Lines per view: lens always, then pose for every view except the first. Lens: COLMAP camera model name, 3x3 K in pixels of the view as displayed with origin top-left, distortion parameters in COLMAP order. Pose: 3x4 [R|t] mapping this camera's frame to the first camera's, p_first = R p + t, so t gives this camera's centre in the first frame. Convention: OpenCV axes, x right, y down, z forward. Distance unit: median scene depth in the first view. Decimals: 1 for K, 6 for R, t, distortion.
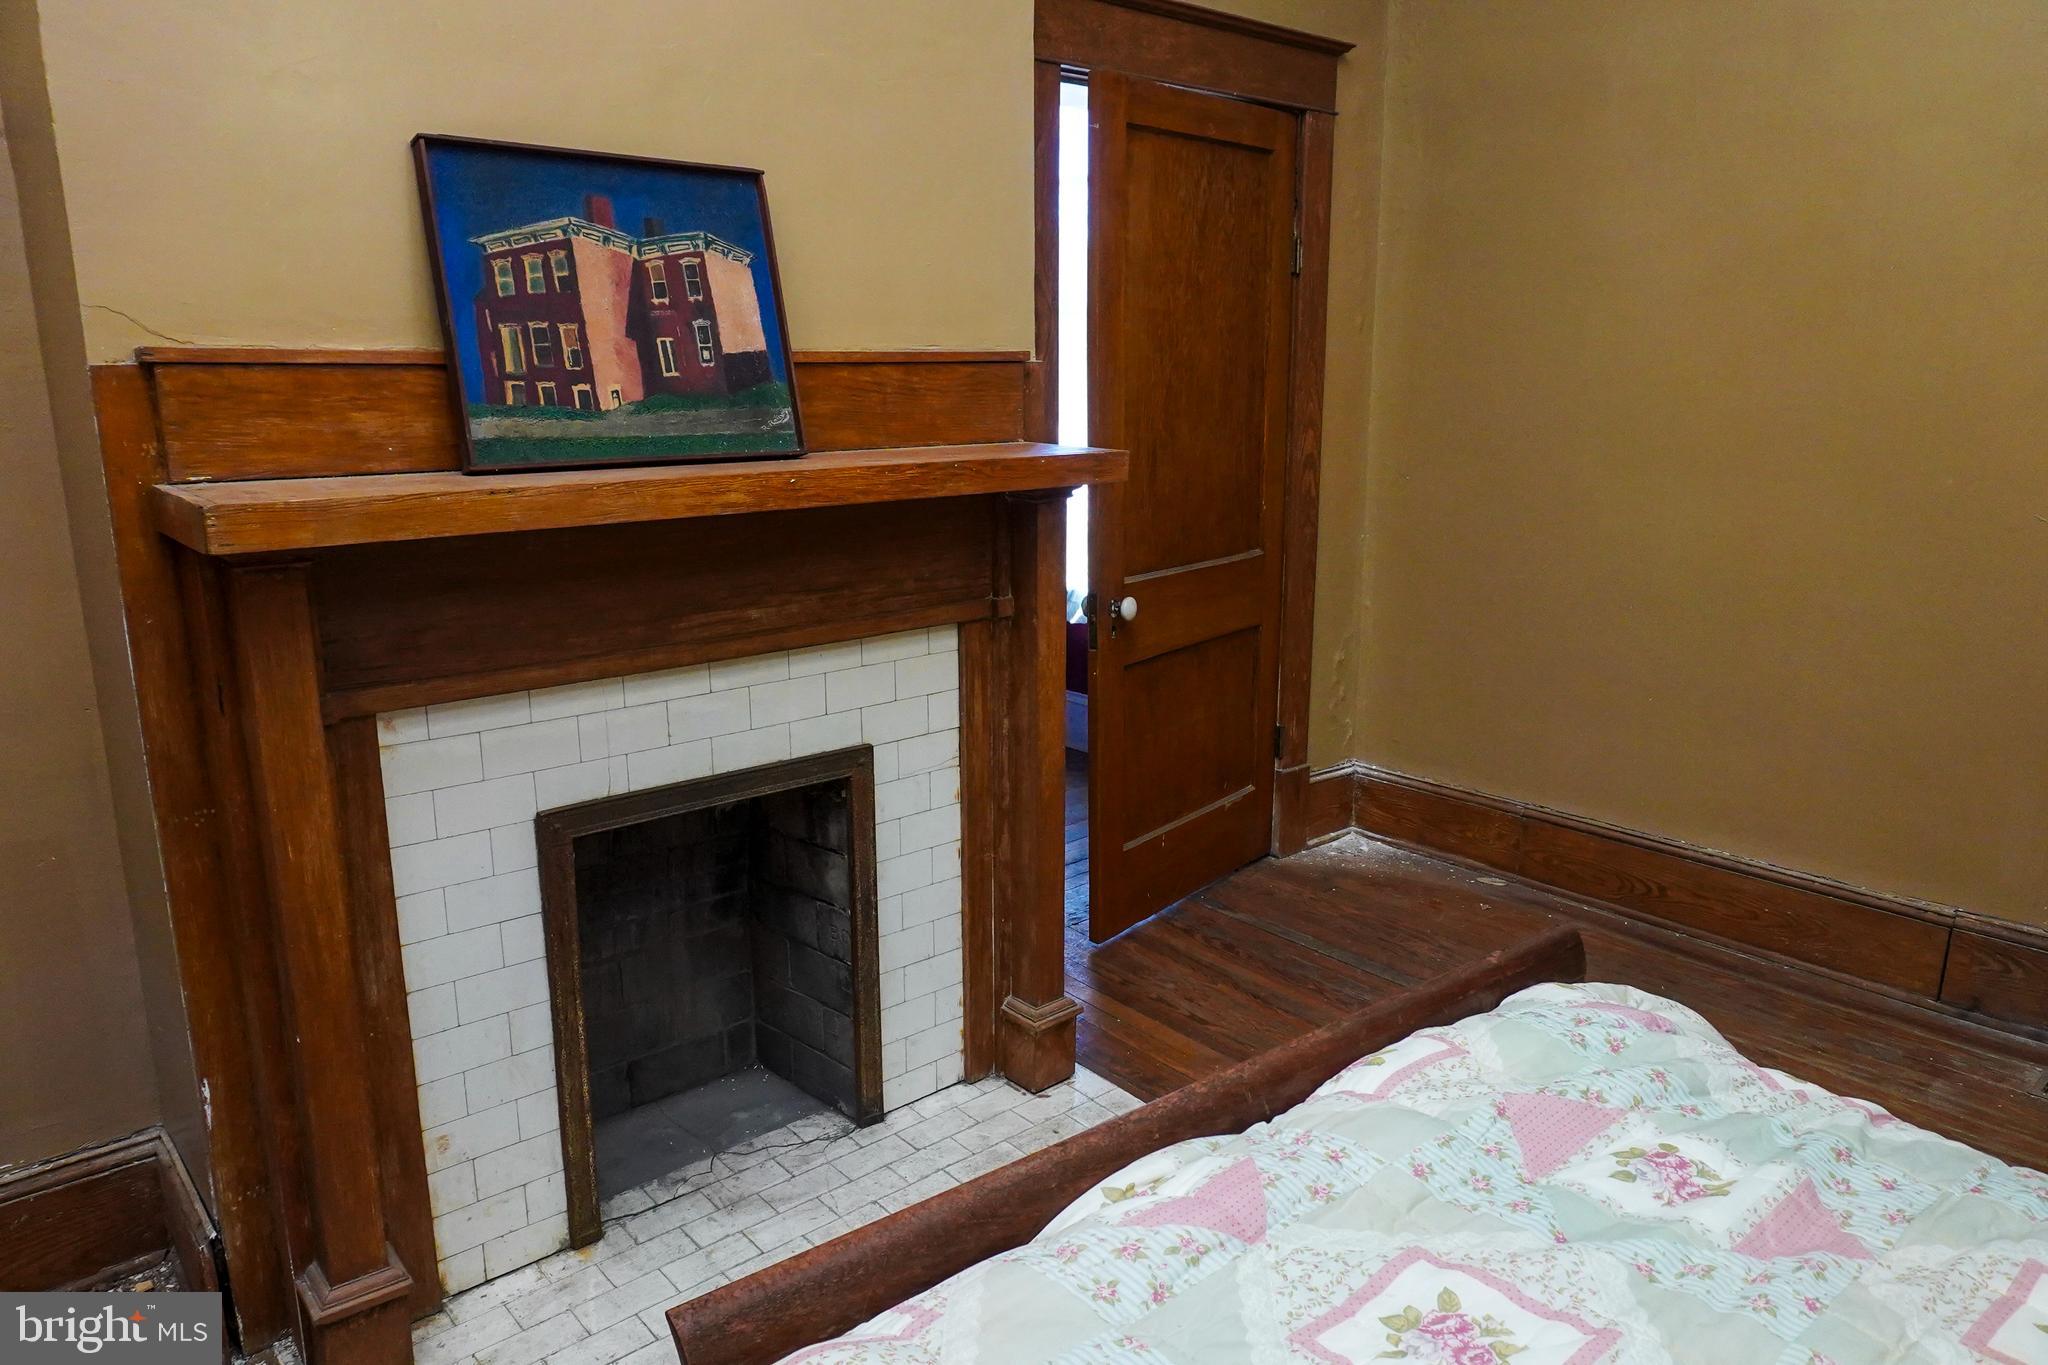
lens RADIAL K [[1370.0, 0, 938.0], [0, 1370.0, 691.0], [0, 0, 1]] dist [-0.052856, 0.029759]
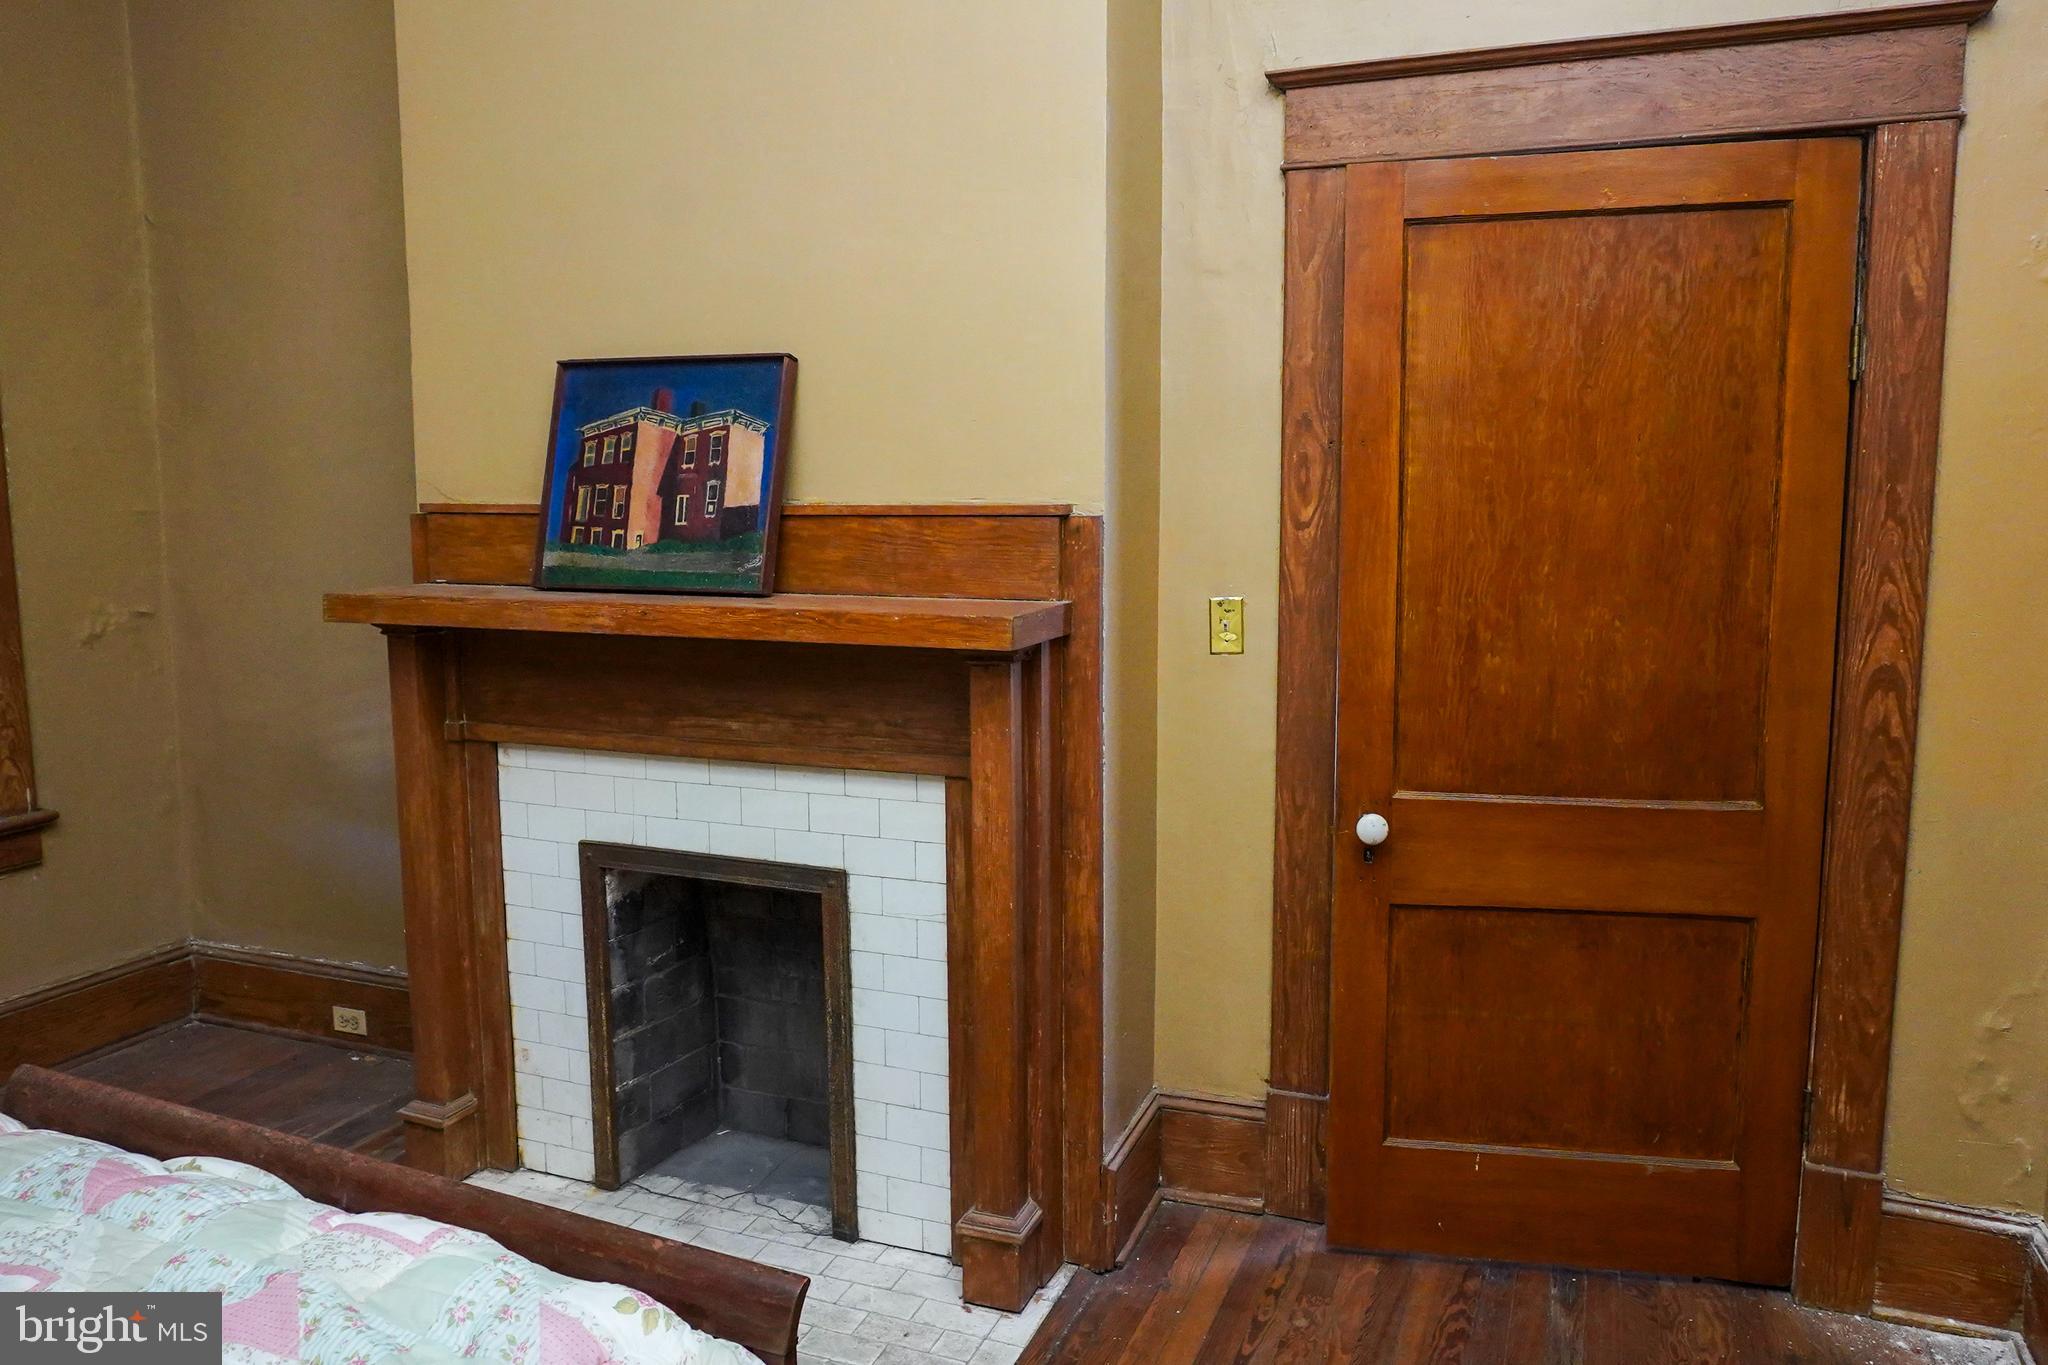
lens RADIAL K [[1390.0, 0, 1032.6], [0, 1390.0, 683.9], [0, 0, 1]] dist [-0.059698, 0.036900]
pose [[0.498386, 0.117082, -0.859013, 1.067917], [-0.203355, 0.978983, 0.015451, -0.171179], [0.842768, 0.166984, 0.511721, 0.637152]]
